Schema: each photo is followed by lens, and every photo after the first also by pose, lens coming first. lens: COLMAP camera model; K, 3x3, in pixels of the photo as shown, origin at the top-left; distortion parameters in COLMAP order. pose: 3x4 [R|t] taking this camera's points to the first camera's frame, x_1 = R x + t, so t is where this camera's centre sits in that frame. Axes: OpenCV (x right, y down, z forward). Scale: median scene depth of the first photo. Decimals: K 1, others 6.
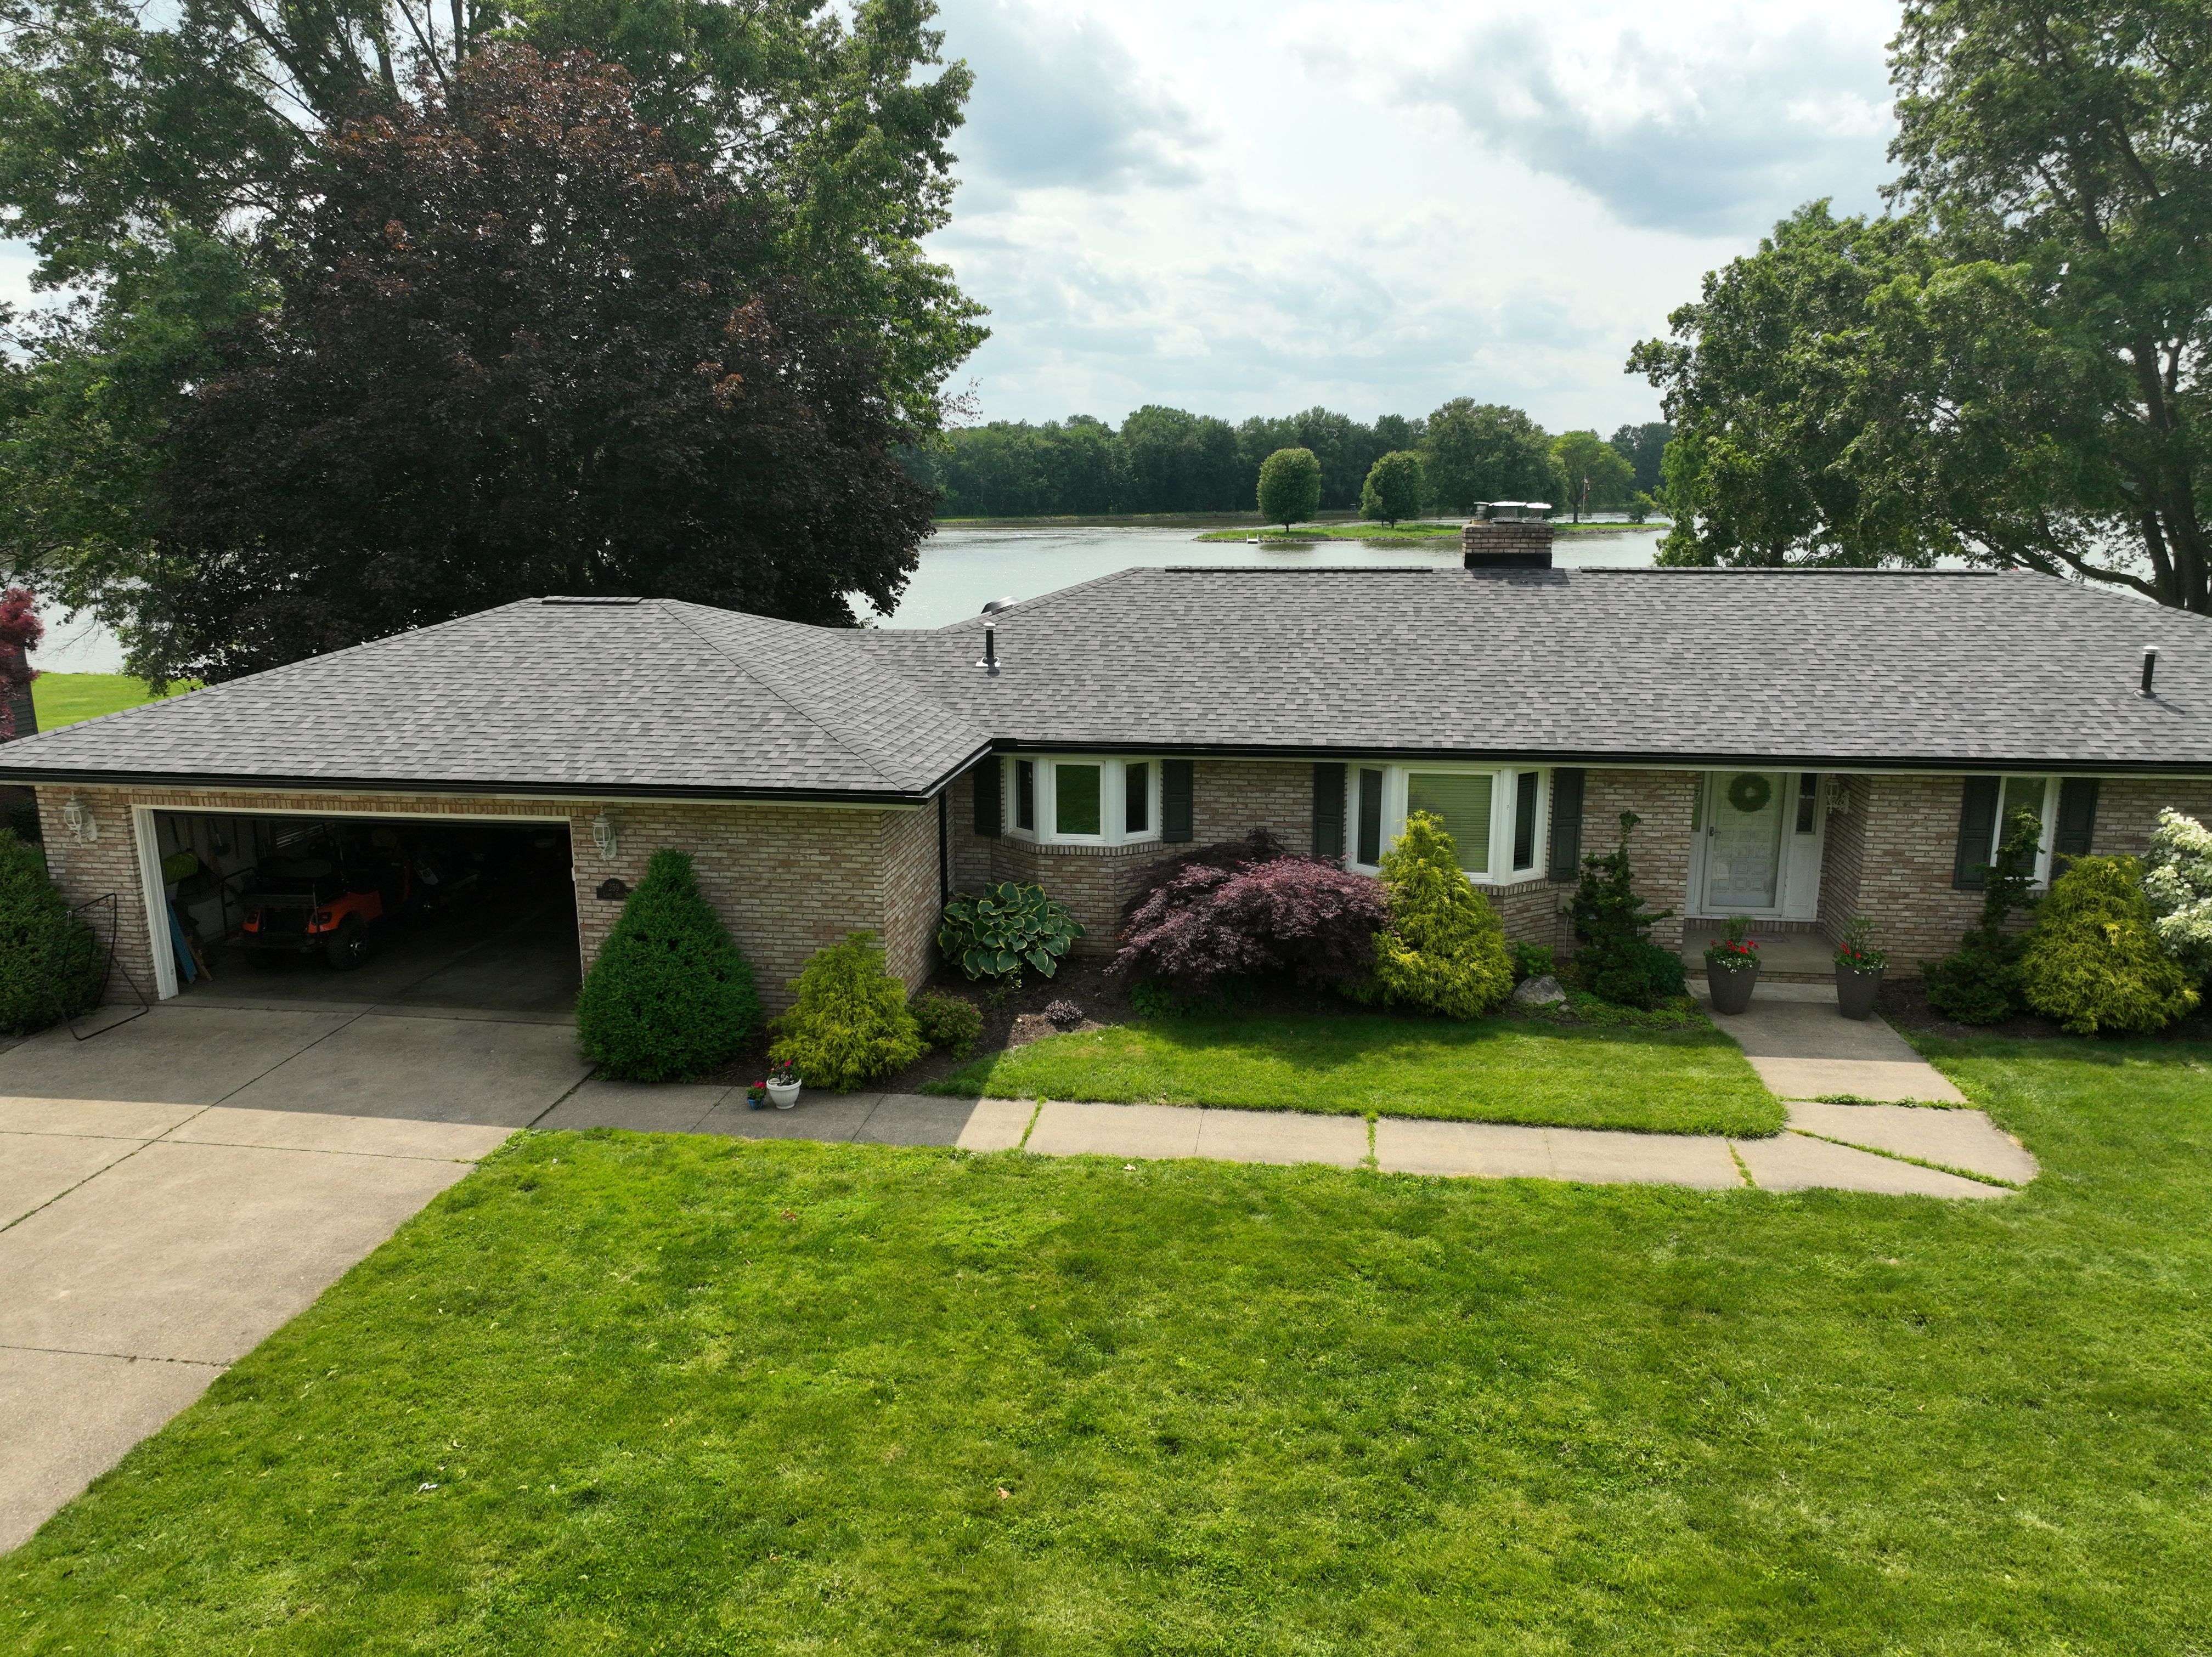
lens RADIAL K [[1558.4, 0, 1110.8], [0, 1558.4, 818.2], [0, 0, 1]] dist [0.000280, 0.005242]
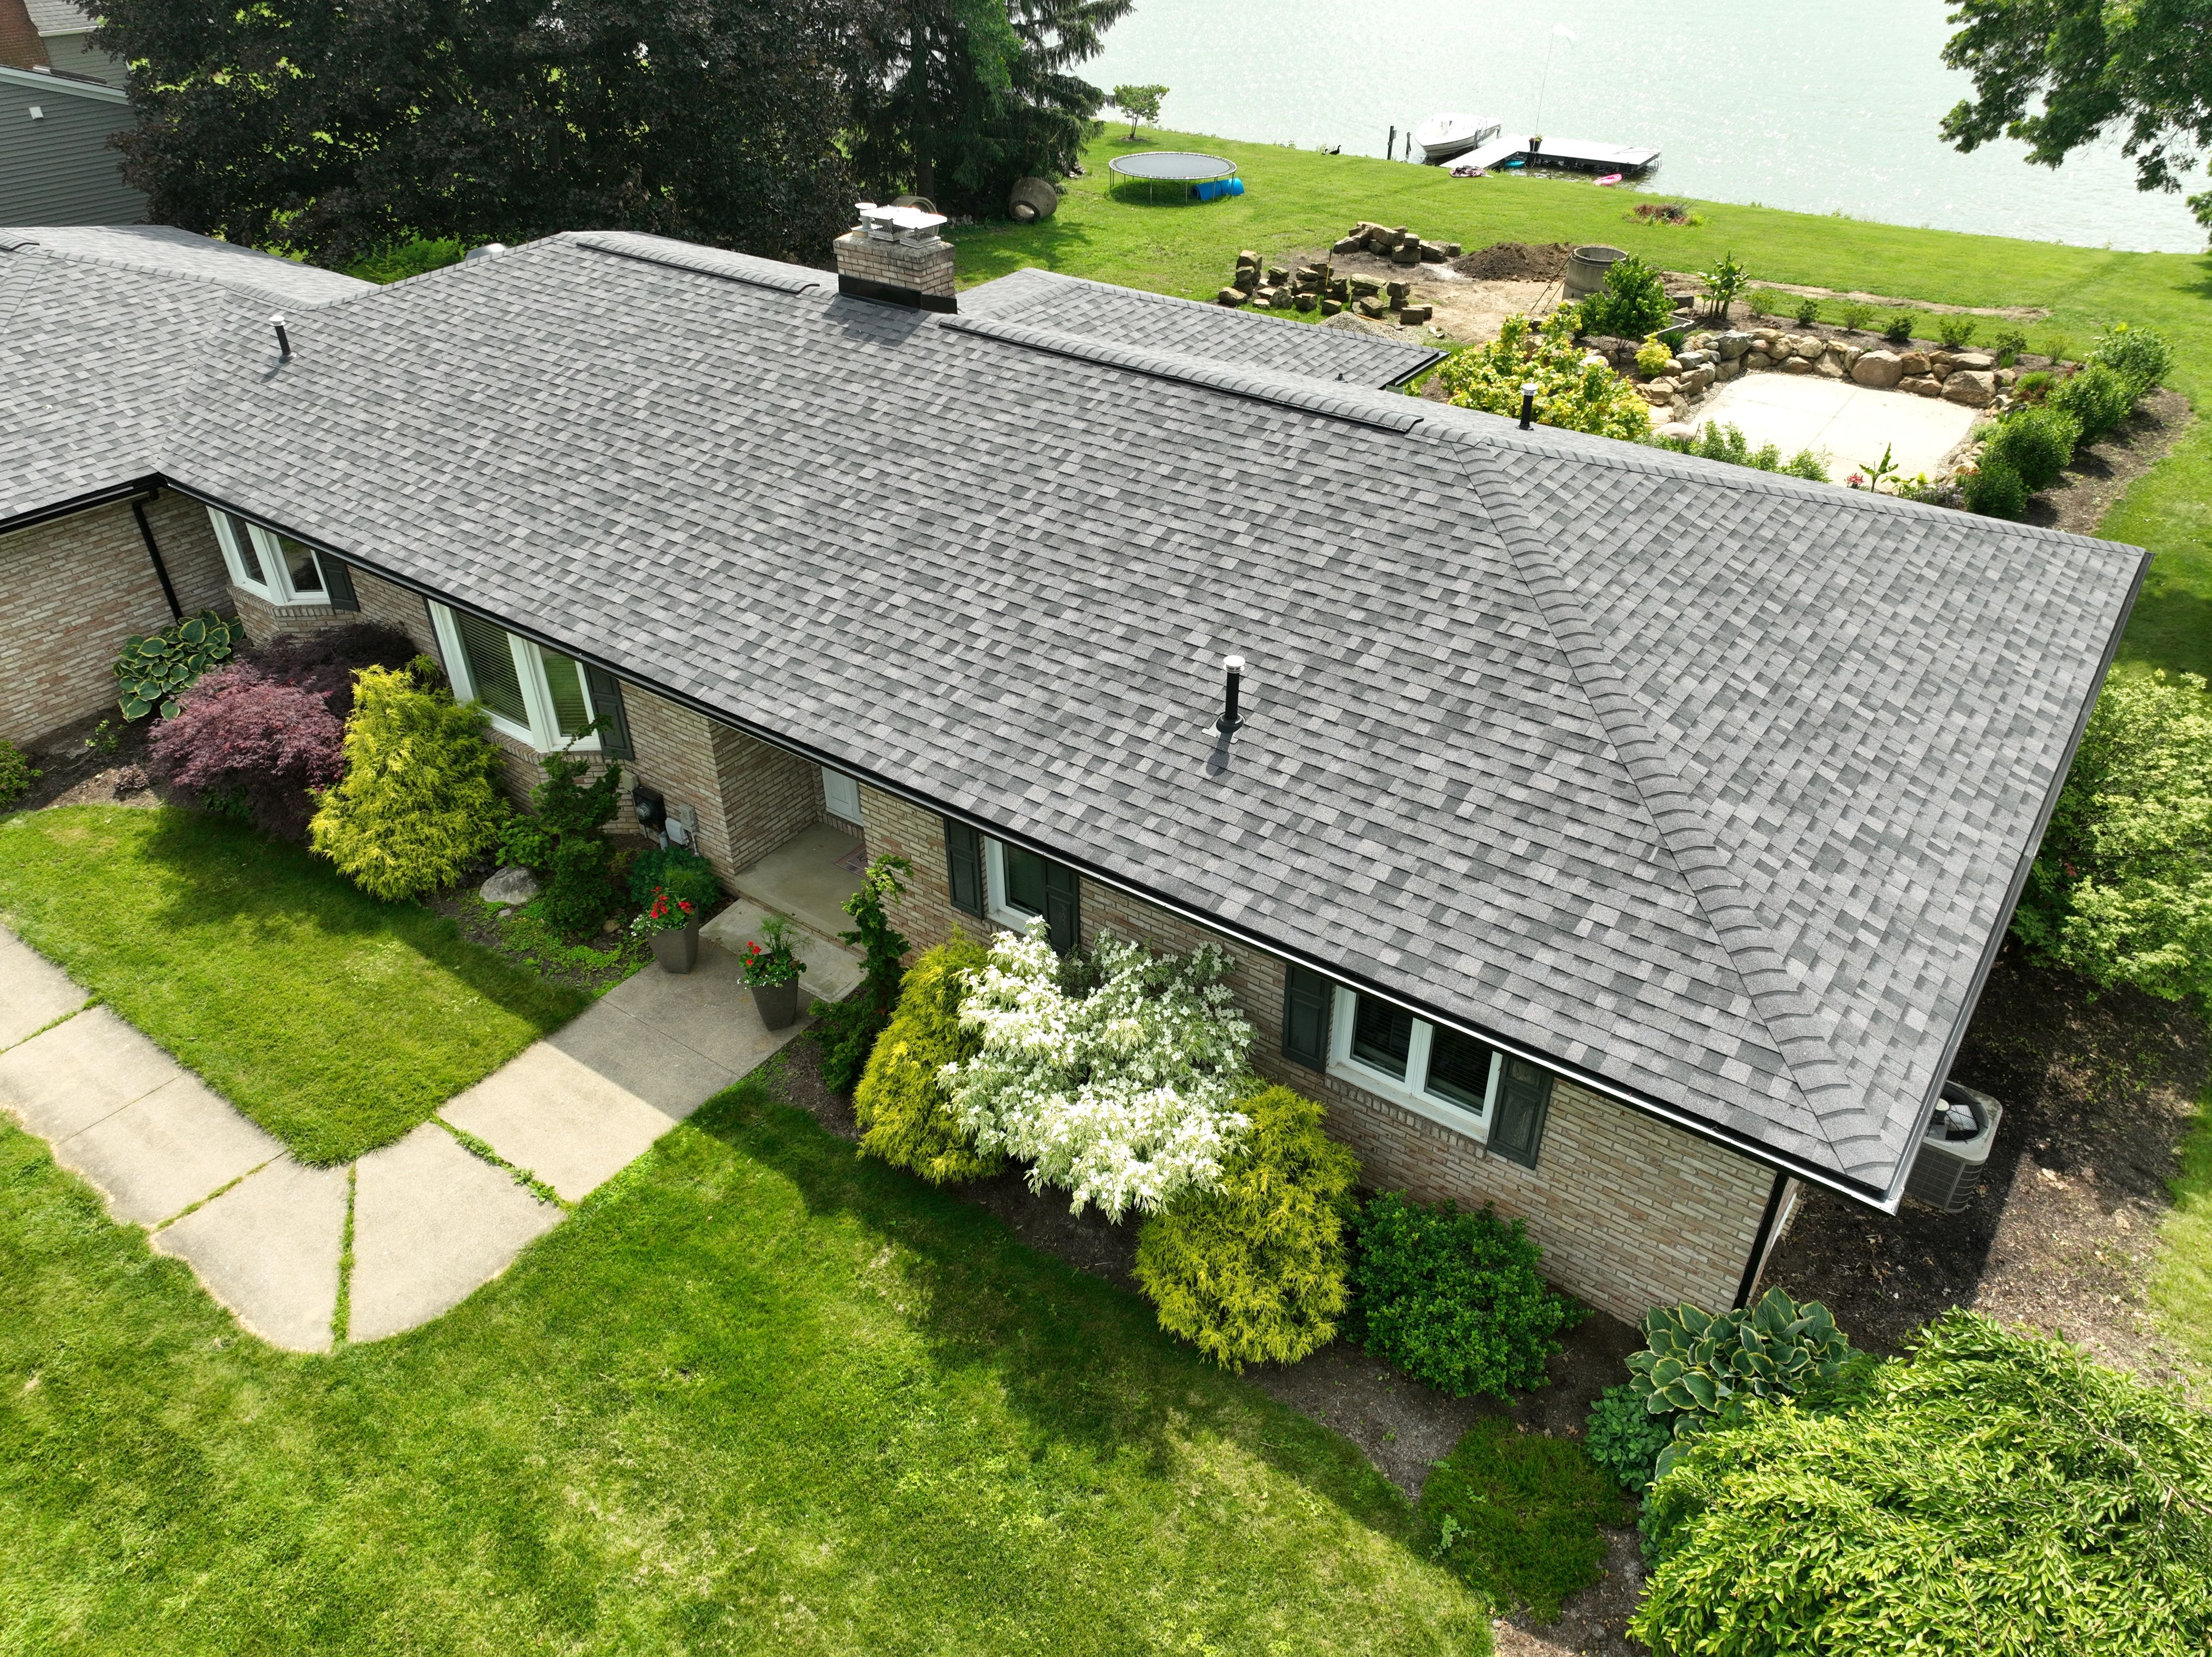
lens RADIAL K [[1558.4, 0, 1121.7], [0, 1558.4, 817.5], [0, 0, 1]] dist [0.000280, 0.005242]
pose [[0.885089, 0.261738, -0.384851, 0.966641], [-0.098252, 0.913328, 0.395194, -0.326741], [0.454933, -0.311970, 0.834093, 0.450831]]
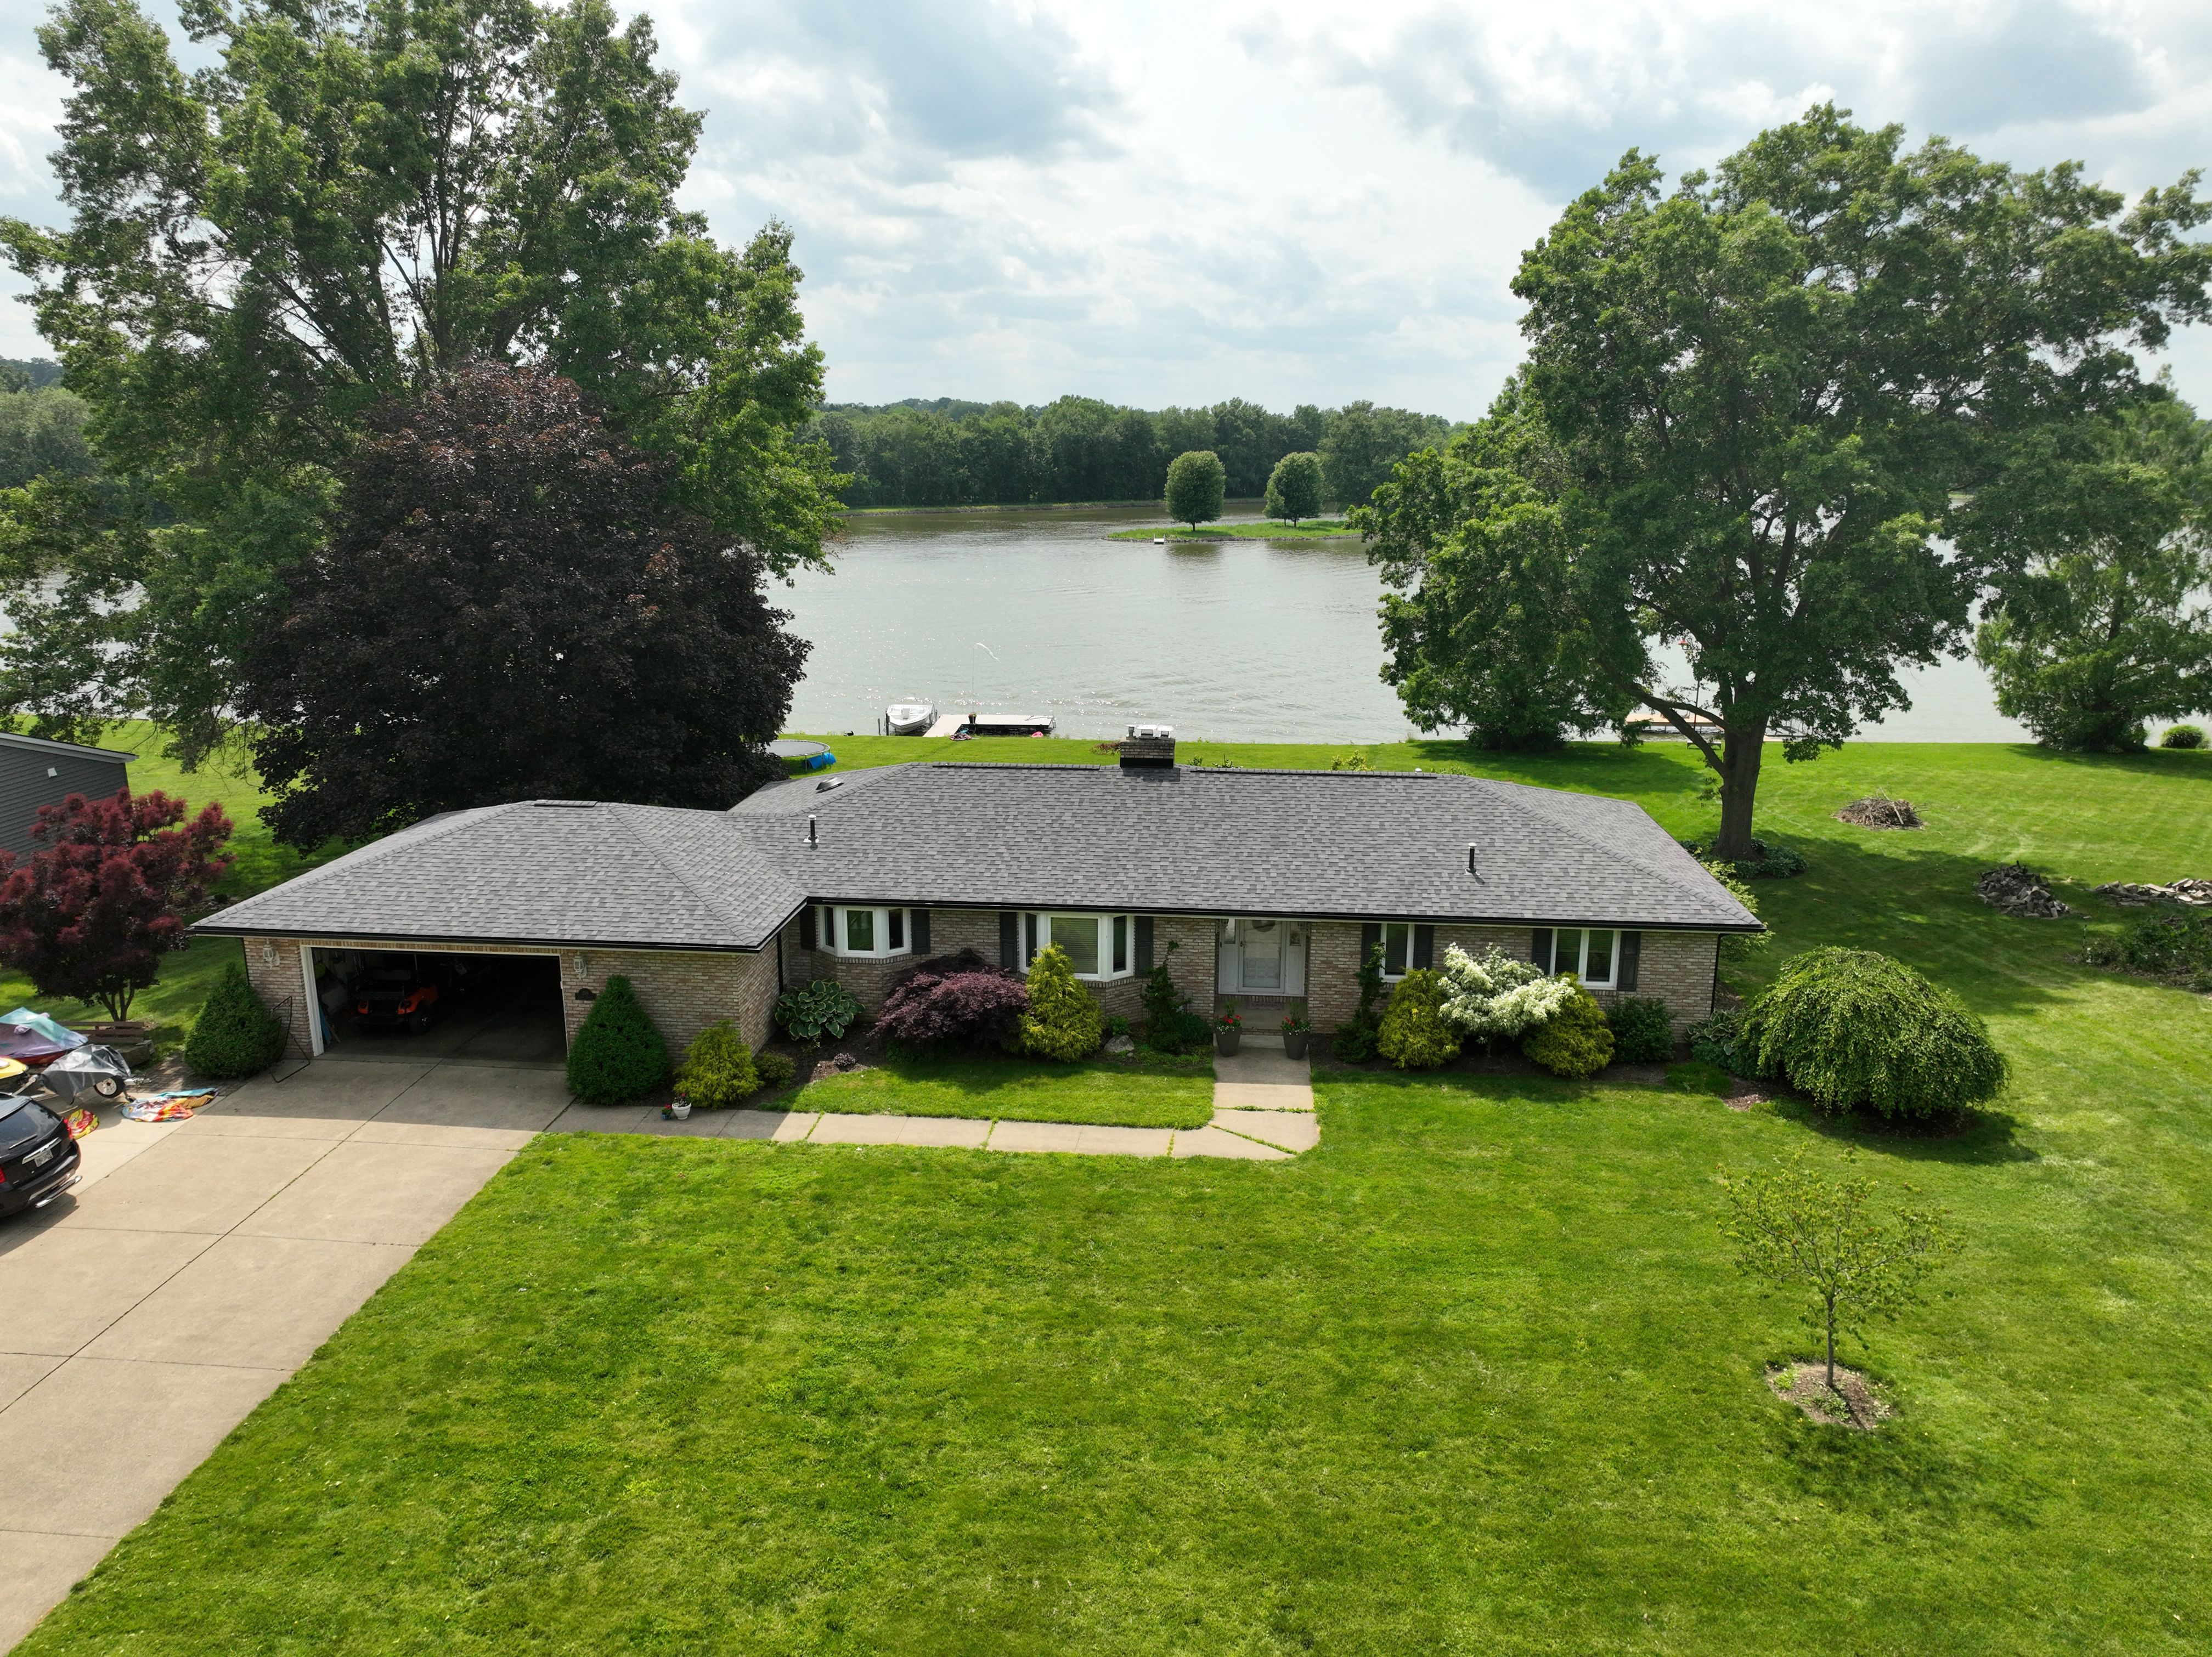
lens RADIAL K [[1558.4, 0, 1115.2], [0, 1558.4, 830.7], [0, 0, 1]] dist [0.000280, 0.005242]
pose [[0.999048, -0.003445, 0.043488, 0.205569], [0.002181, 0.999575, 0.029069, -0.190598], [-0.043570, -0.028947, 0.998631, -0.787213]]
